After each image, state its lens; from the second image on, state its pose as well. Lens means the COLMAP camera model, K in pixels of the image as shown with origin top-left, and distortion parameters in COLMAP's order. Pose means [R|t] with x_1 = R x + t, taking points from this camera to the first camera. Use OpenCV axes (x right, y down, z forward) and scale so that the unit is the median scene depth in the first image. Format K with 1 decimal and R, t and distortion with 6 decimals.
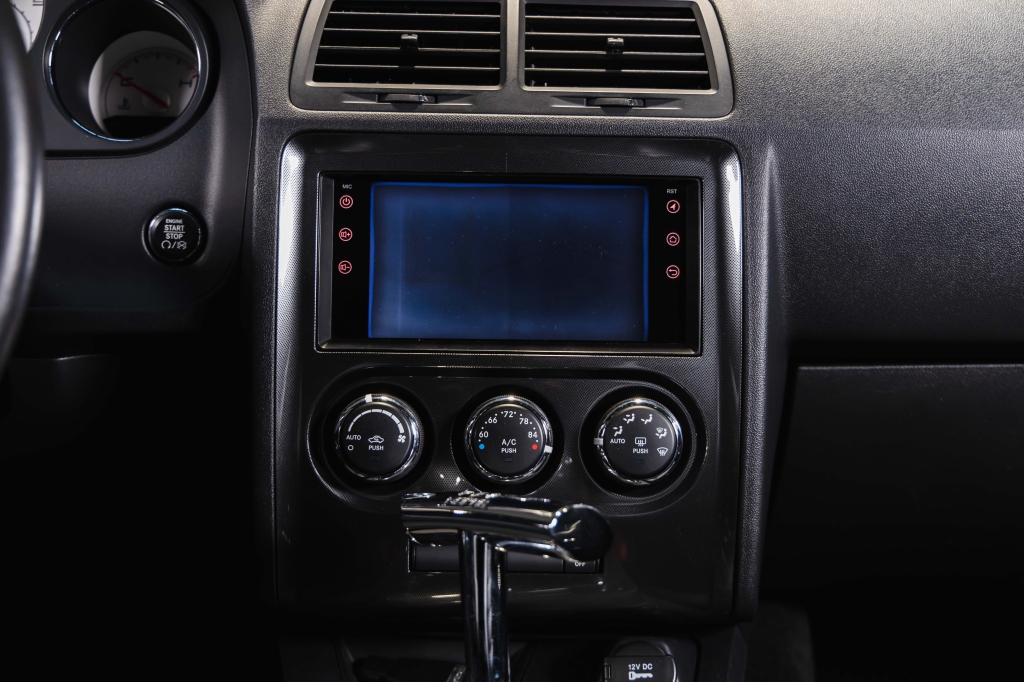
lens RADIAL K [[1362.0, 0, 512.0], [0, 1362.0, 341.0], [0, 0, 1]] dist [0.005390, 0.009325]
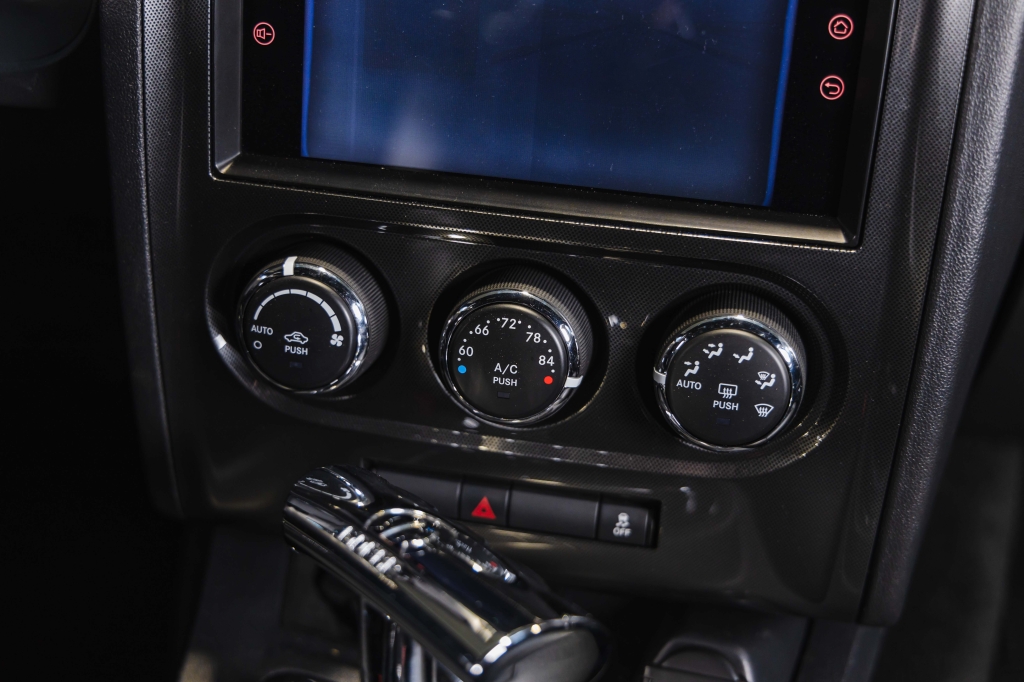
lens RADIAL K [[1362.0, 0, 512.0], [0, 1362.0, 341.0], [0, 0, 1]] dist [0.005390, 0.009325]
pose [[0.980286, 0.115178, -0.160538, 0.094887], [-0.049946, 0.930580, 0.362665, -0.154279], [0.191164, -0.347498, 0.917988, 0.449668]]
